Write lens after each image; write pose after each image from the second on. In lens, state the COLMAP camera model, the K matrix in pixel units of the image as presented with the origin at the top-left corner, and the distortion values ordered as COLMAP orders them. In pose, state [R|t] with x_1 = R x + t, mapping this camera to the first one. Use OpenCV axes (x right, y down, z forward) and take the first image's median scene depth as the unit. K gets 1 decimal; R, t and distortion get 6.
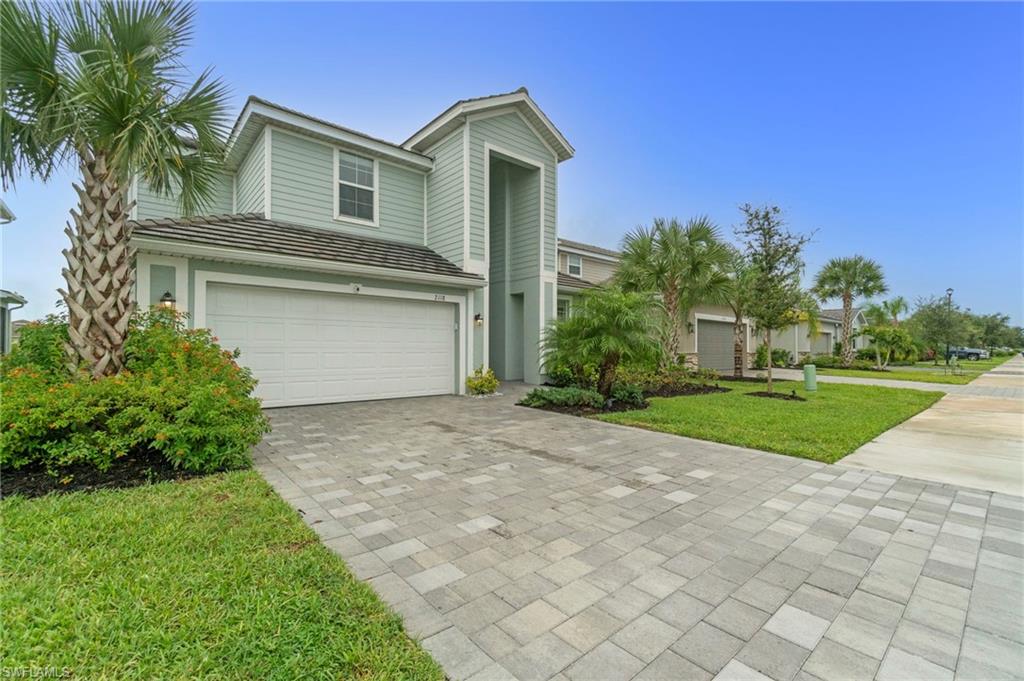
lens RADIAL K [[445.7, 0, 512.1], [0, 445.7, 345.9], [0, 0, 1]] dist [-0.001804, -0.000037]
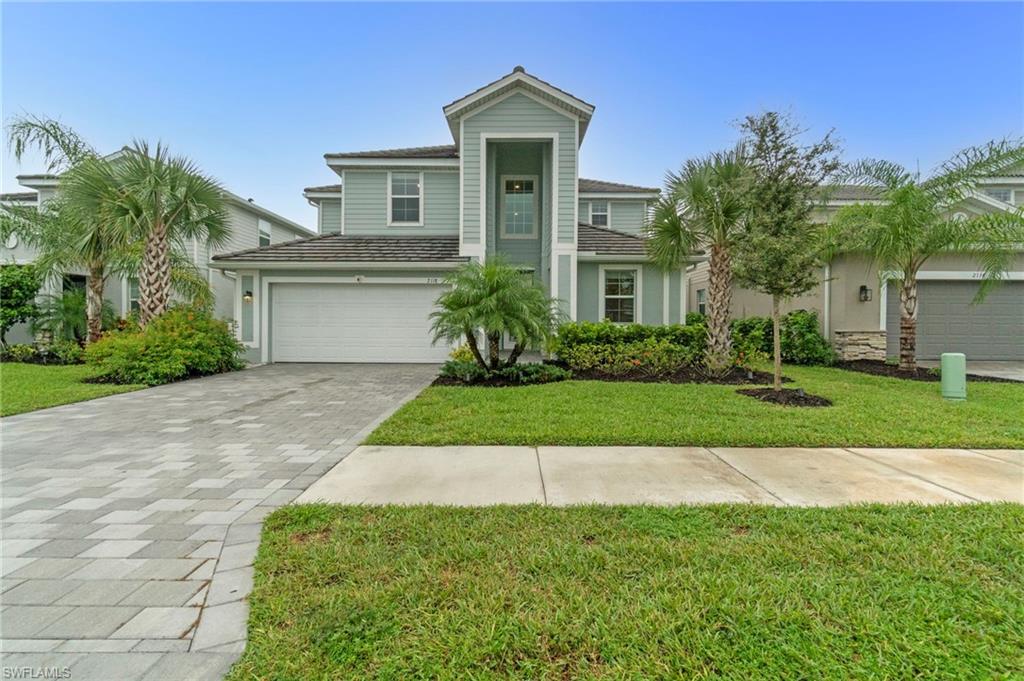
lens RADIAL K [[444.3, 0, 507.5], [0, 444.3, 334.6], [0, 0, 1]] dist [-0.010300, 0.000067]
pose [[0.756930, 0.014945, -0.653325, 0.696949], [0.001301, 0.999702, 0.024376, 0.005391], [0.653495, -0.019301, 0.756685, 0.216957]]
